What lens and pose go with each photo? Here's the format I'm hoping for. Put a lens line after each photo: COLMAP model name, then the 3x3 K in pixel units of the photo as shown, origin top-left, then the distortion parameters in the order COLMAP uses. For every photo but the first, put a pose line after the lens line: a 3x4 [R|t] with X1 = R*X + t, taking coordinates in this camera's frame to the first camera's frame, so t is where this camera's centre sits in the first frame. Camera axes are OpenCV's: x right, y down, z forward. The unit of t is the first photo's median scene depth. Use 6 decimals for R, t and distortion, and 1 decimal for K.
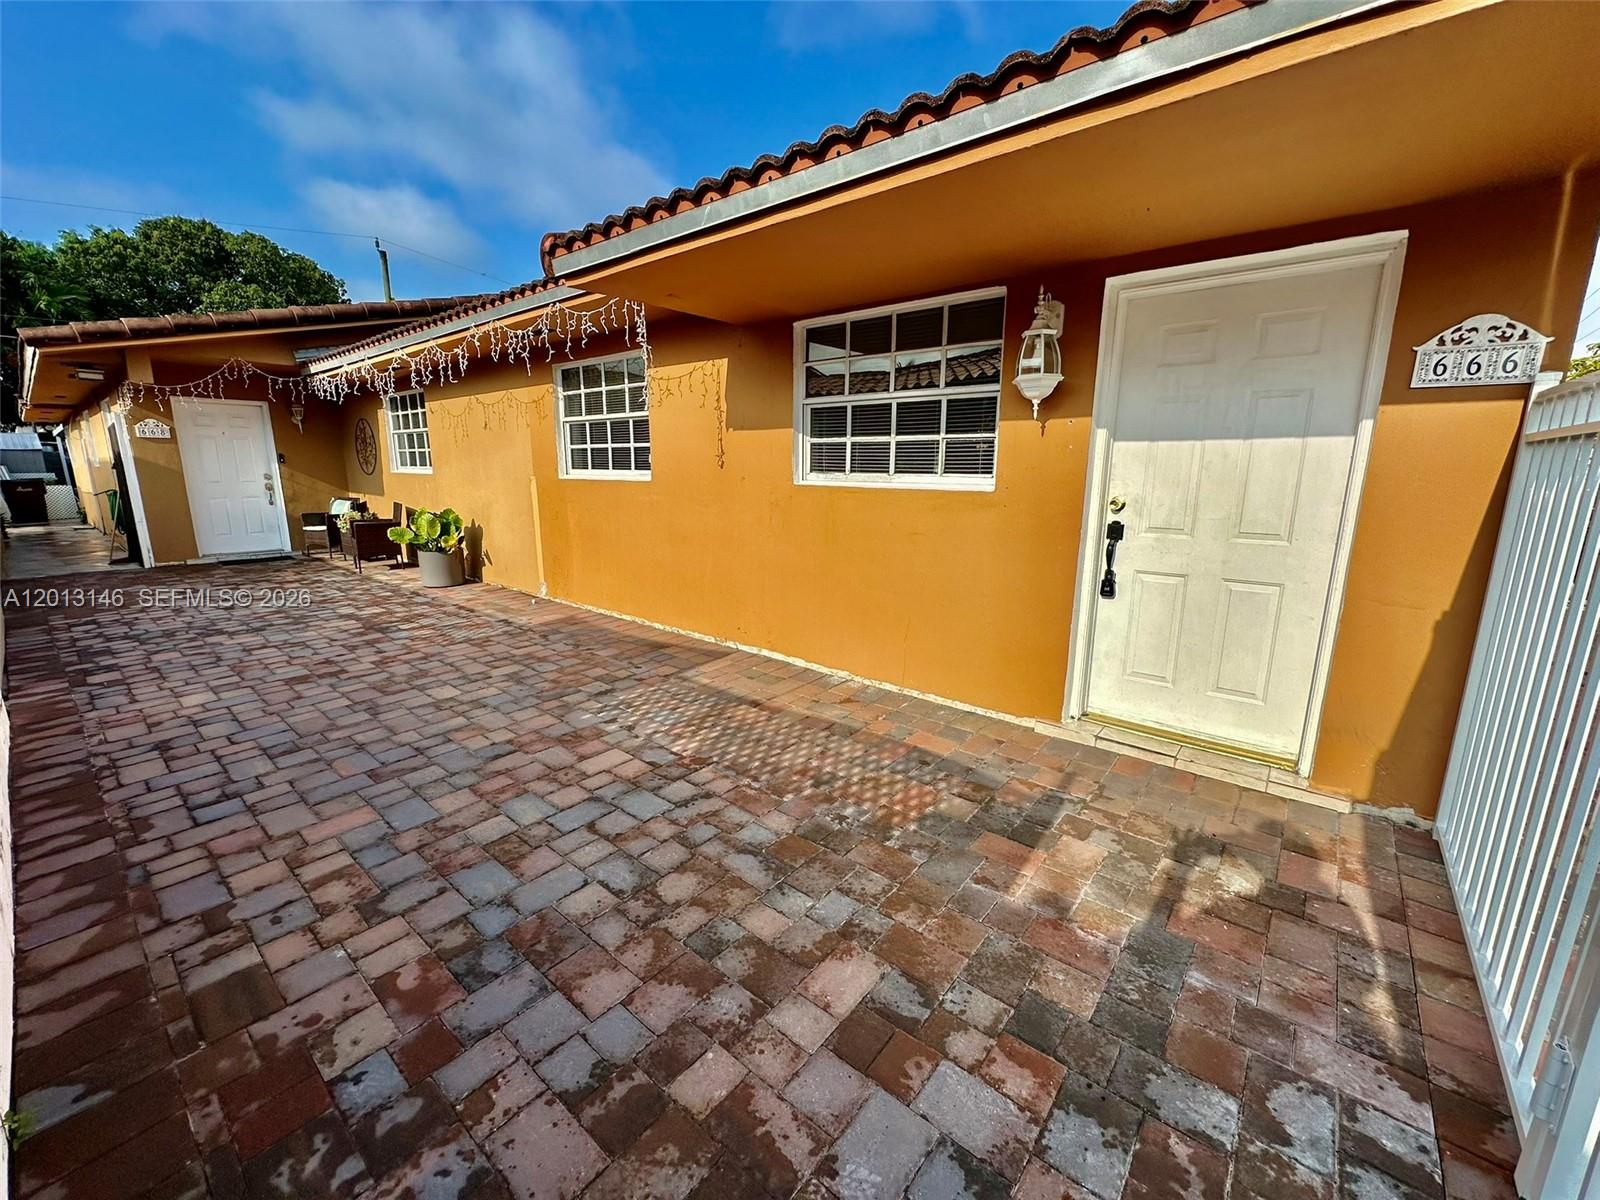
lens RADIAL K [[641.9, 0, 795.4], [0, 641.9, 598.6], [0, 0, 1]] dist [-0.002442, -0.000018]
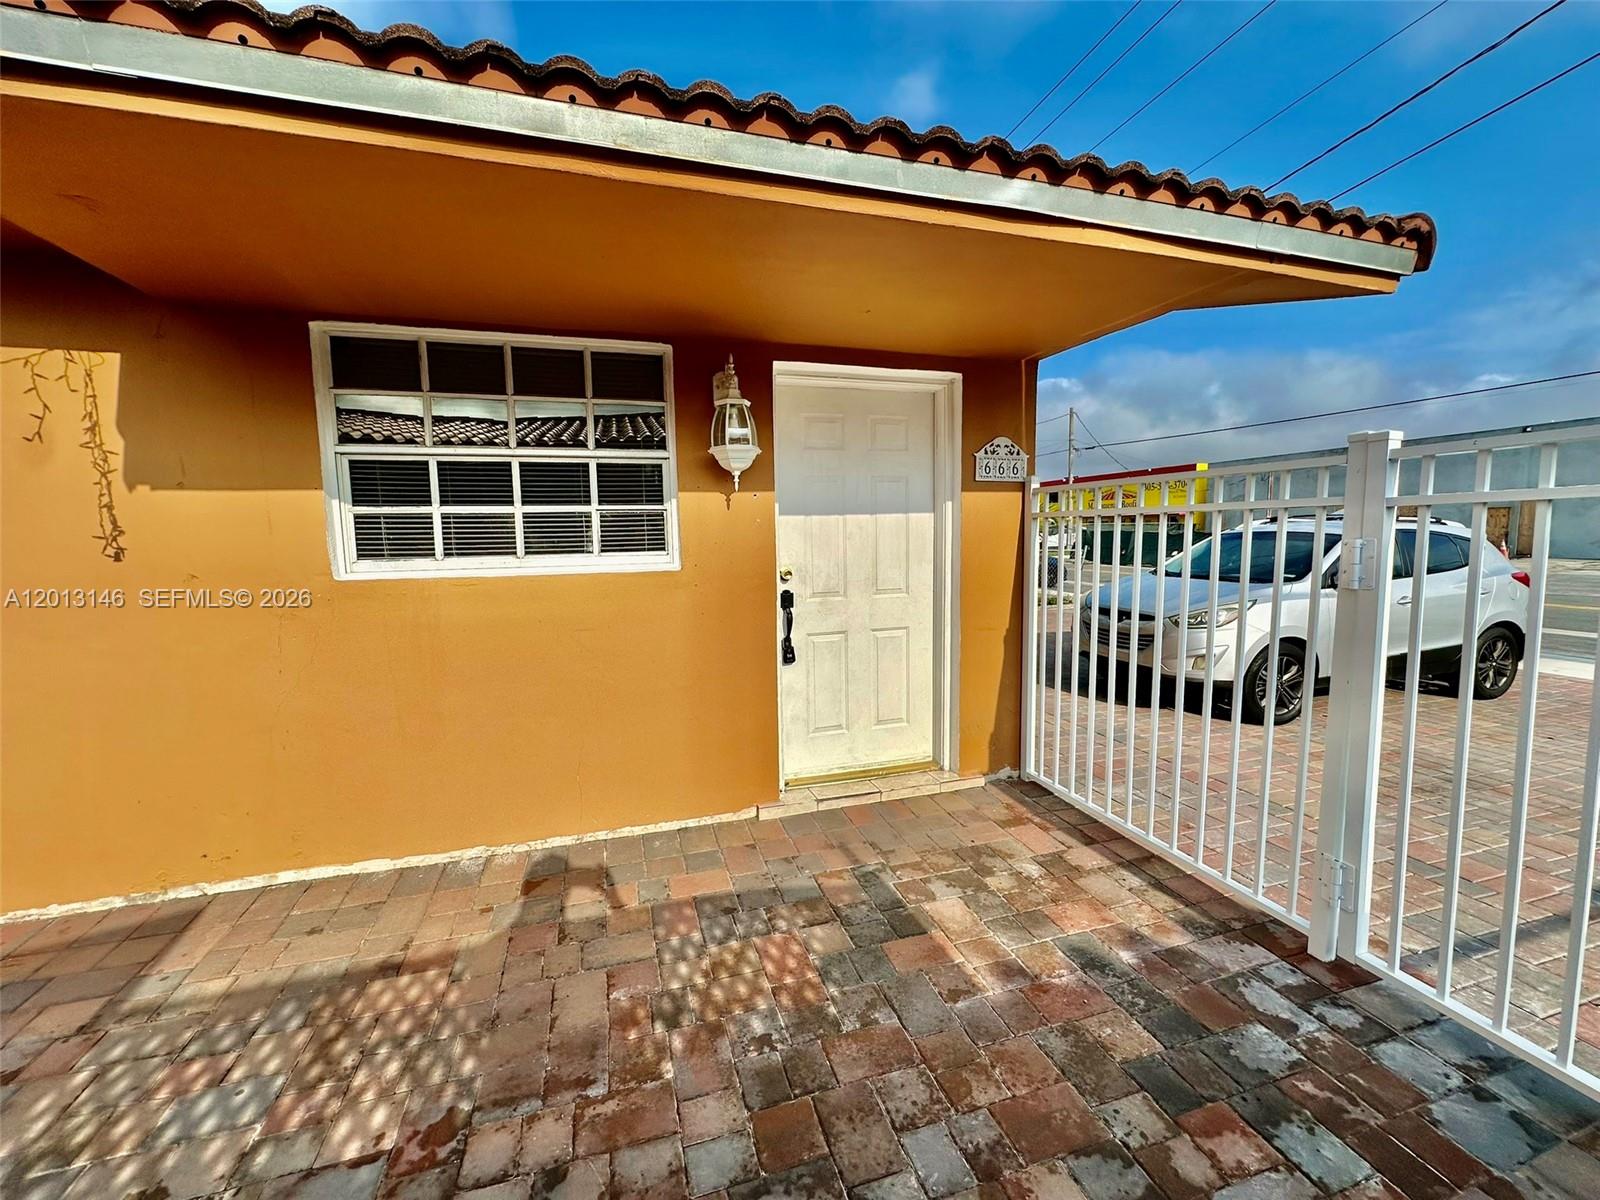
lens RADIAL K [[641.9, 0, 802.8], [0, 641.9, 599.7], [0, 0, 1]] dist [-0.002442, -0.000018]
pose [[0.544092, -0.106100, 0.832290, -0.353633], [0.189982, 0.981787, 0.000961, -0.101518], [-0.817234, 0.157597, 0.554339, 0.402612]]
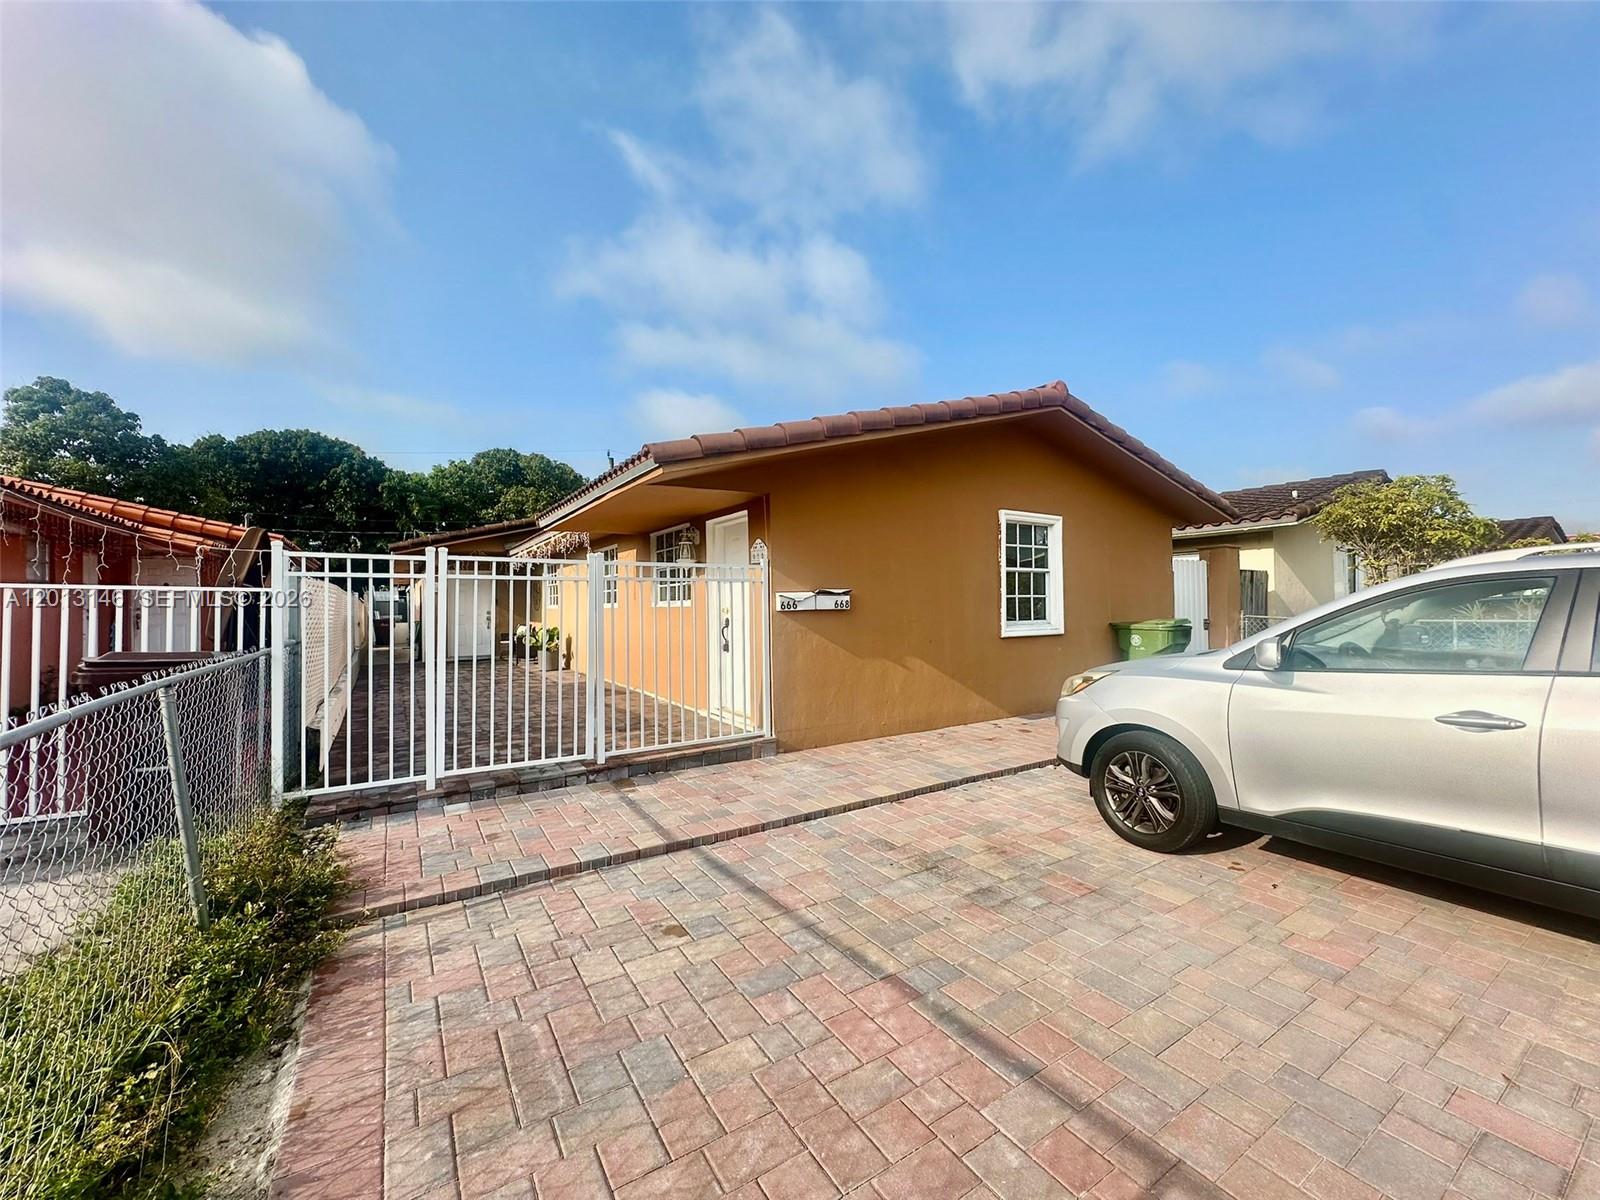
lens RADIAL K [[641.9, 0, 801.1], [0, 641.9, 595.3], [0, 0, 1]] dist [-0.002442, -0.000018]
pose [[0.953844, -0.026777, -0.299106, 1.454605], [-0.038132, 0.977155, -0.209079, 0.273277], [0.297872, 0.210834, 0.931032, -1.078142]]
